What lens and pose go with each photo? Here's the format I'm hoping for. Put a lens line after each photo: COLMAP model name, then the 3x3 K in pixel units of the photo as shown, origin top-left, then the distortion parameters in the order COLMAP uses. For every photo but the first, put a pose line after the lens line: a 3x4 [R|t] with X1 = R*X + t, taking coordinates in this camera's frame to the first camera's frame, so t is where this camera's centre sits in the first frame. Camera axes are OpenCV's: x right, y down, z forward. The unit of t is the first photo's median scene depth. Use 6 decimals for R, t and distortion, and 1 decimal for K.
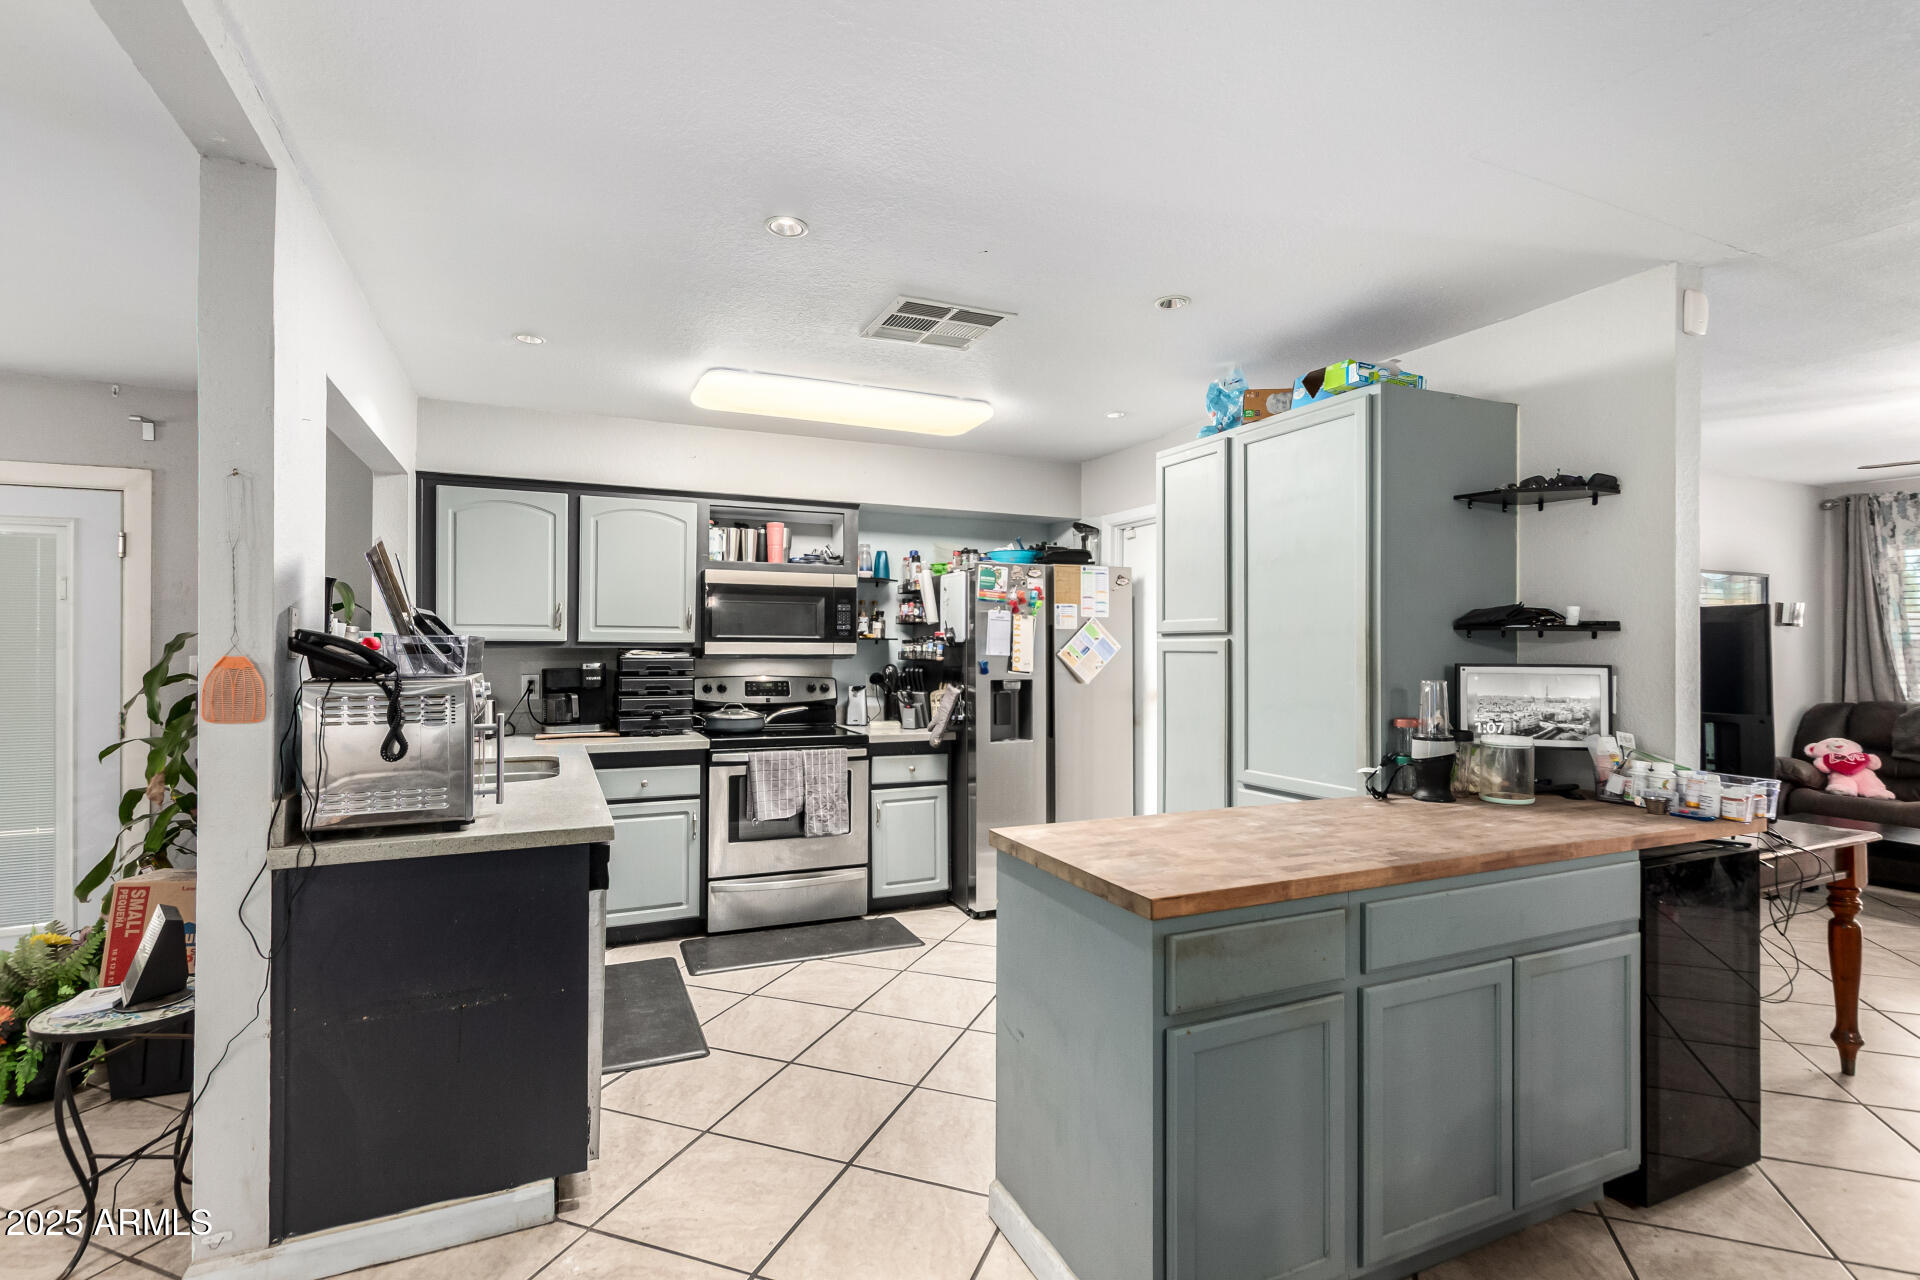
lens RADIAL K [[892.5, 0, 959.5], [0, 892.5, 639.2], [0, 0, 1]] dist [0.004236, -0.000767]
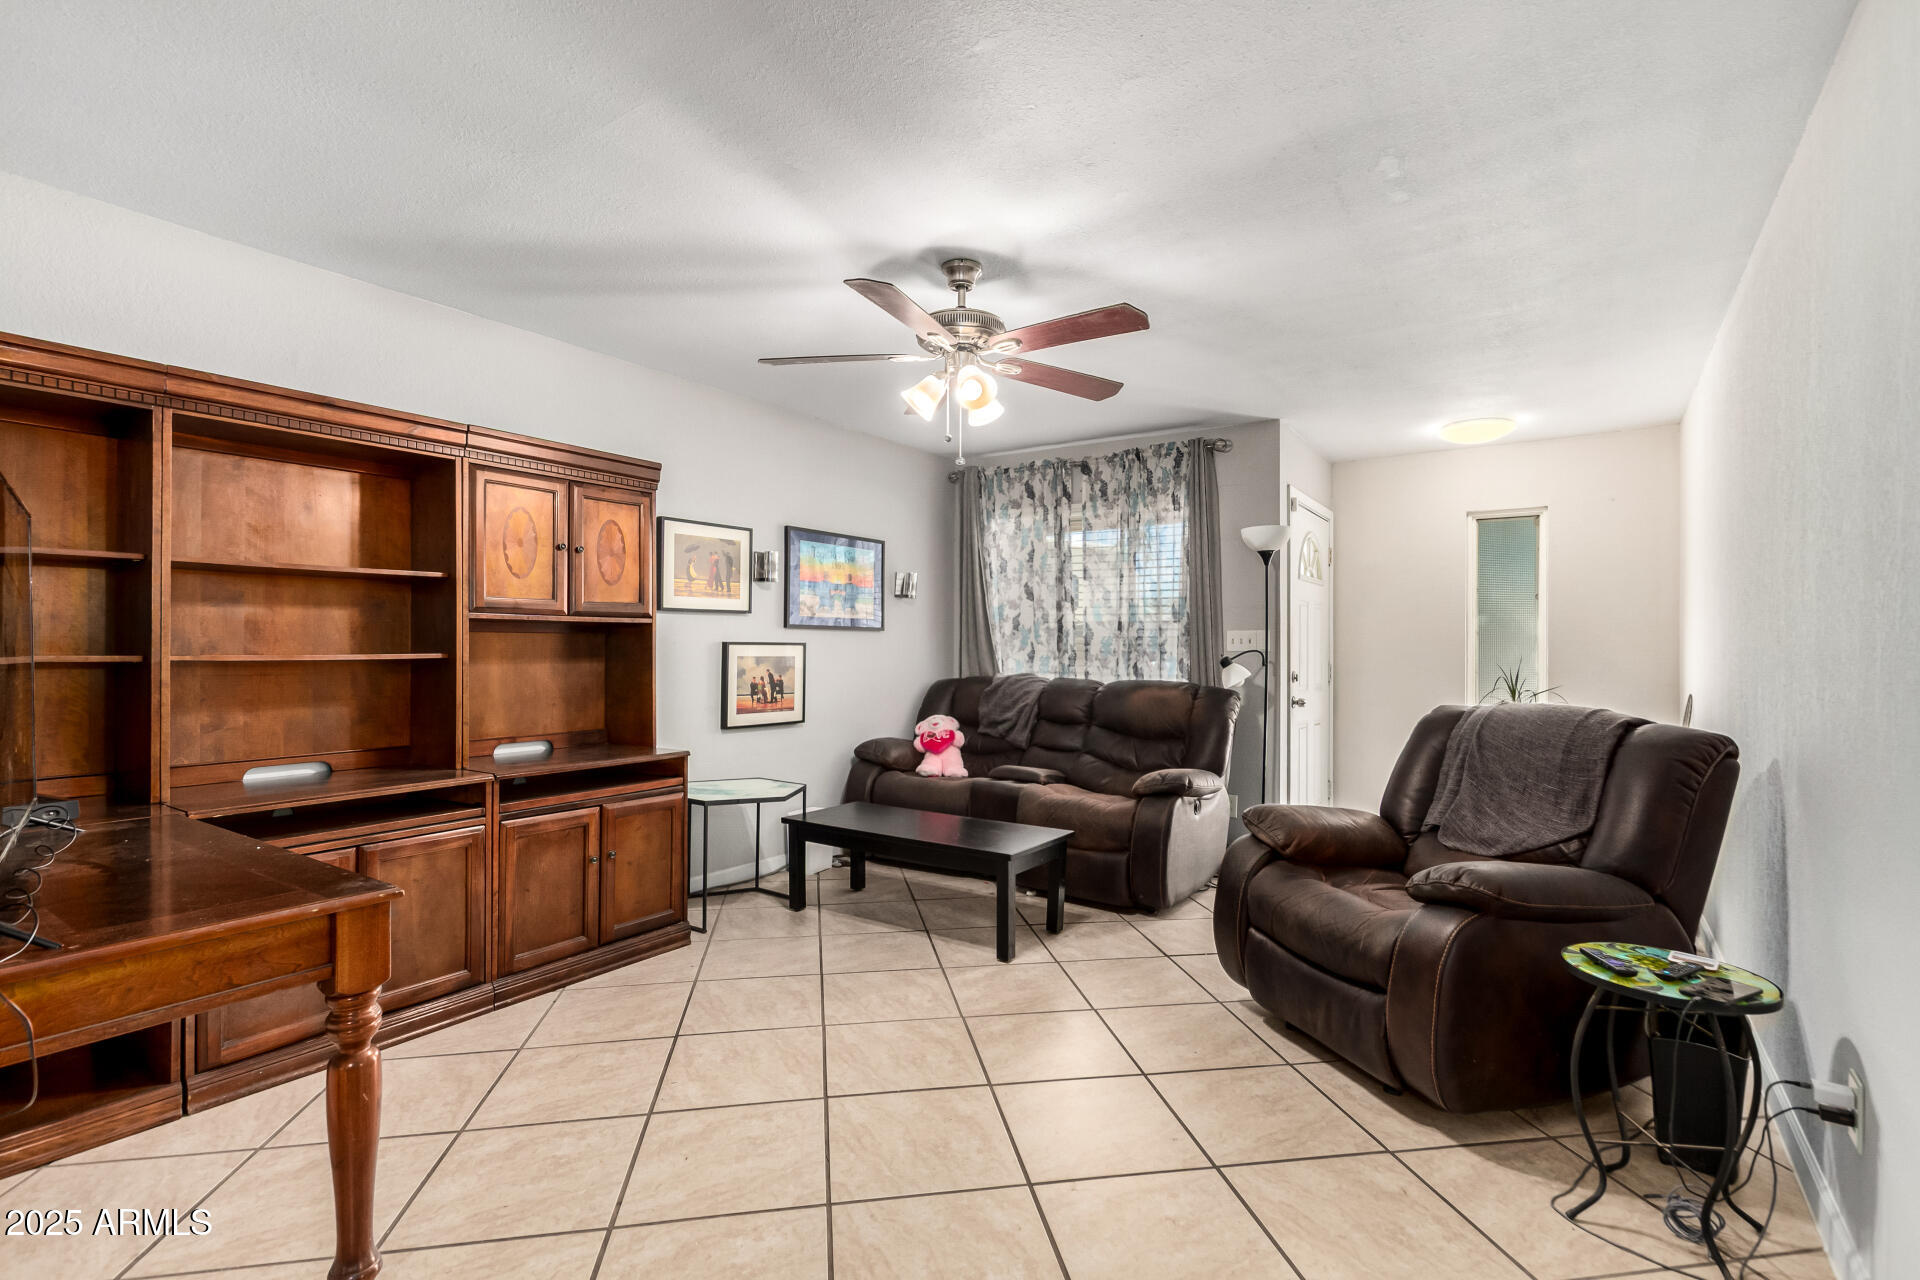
lens RADIAL K [[892.5, 0, 957.6], [0, 892.5, 638.0], [0, 0, 1]] dist [0.004236, -0.000767]
pose [[0.860252, 0.002241, 0.509863, 0.540350], [-0.001969, 0.999997, -0.001072, 0.030505], [-0.509865, -0.000082, 0.860255, 0.178958]]
